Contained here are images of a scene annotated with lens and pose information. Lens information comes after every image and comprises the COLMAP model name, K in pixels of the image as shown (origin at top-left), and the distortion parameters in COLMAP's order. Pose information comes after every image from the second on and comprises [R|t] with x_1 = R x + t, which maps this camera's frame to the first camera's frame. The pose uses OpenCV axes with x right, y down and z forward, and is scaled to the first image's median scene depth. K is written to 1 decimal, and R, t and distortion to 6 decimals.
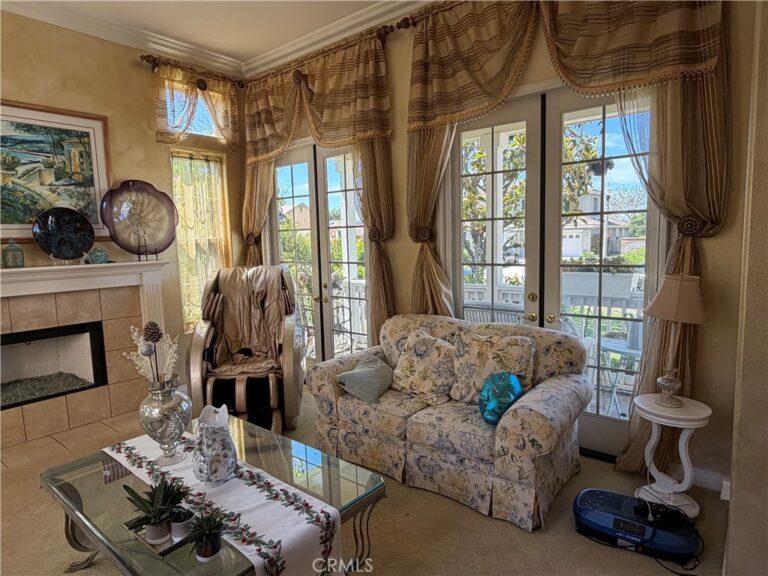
lens RADIAL K [[466.7, 0, 386.6], [0, 466.7, 289.6], [0, 0, 1]] dist [0.000360, 0.001155]
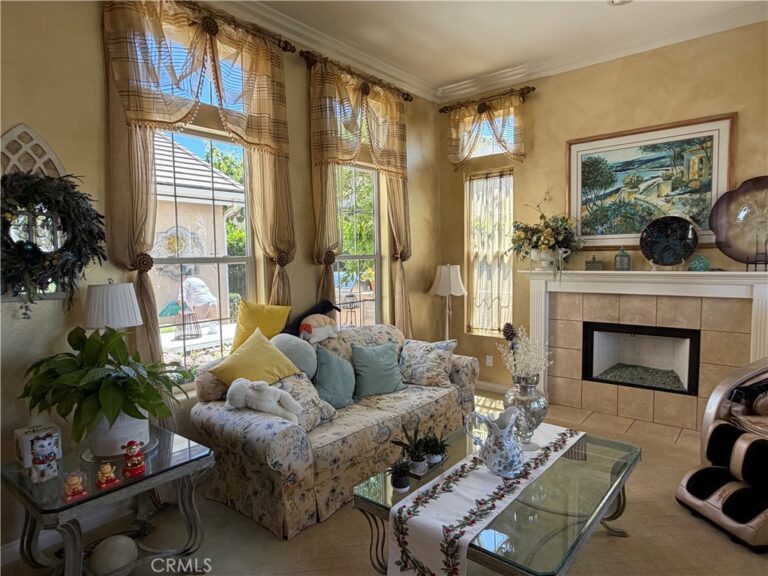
lens RADIAL K [[466.7, 0, 382.0], [0, 466.7, 289.8], [0, 0, 1]] dist [0.000360, 0.001155]
pose [[-0.010225, 0.103814, -0.994544, 0.363299], [-0.088961, 0.990558, 0.104313, -0.060043], [0.995983, 0.089542, -0.000893, 0.346681]]
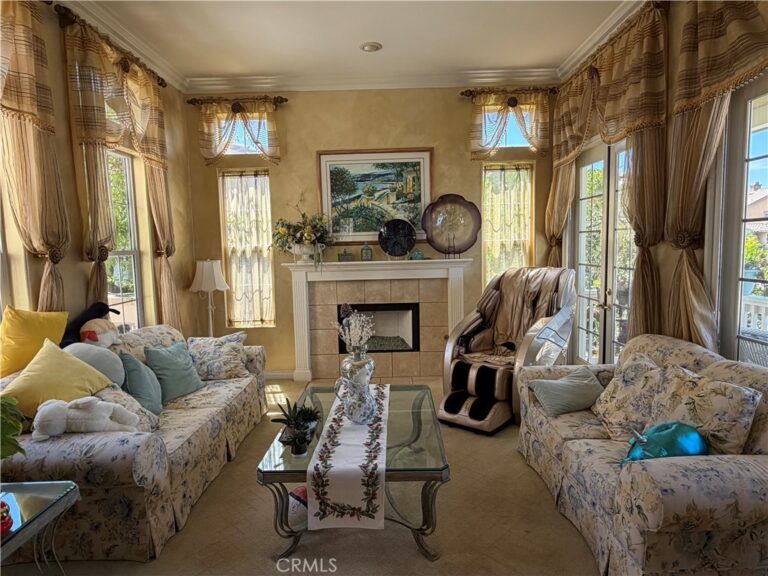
lens RADIAL K [[466.7, 0, 382.1], [0, 466.7, 288.7], [0, 0, 1]] dist [0.000360, 0.001155]
pose [[0.621016, 0.085627, -0.779107, 0.368696], [-0.077272, 0.995861, 0.047857, -0.029647], [0.779980, 0.030484, 0.625062, 0.088937]]
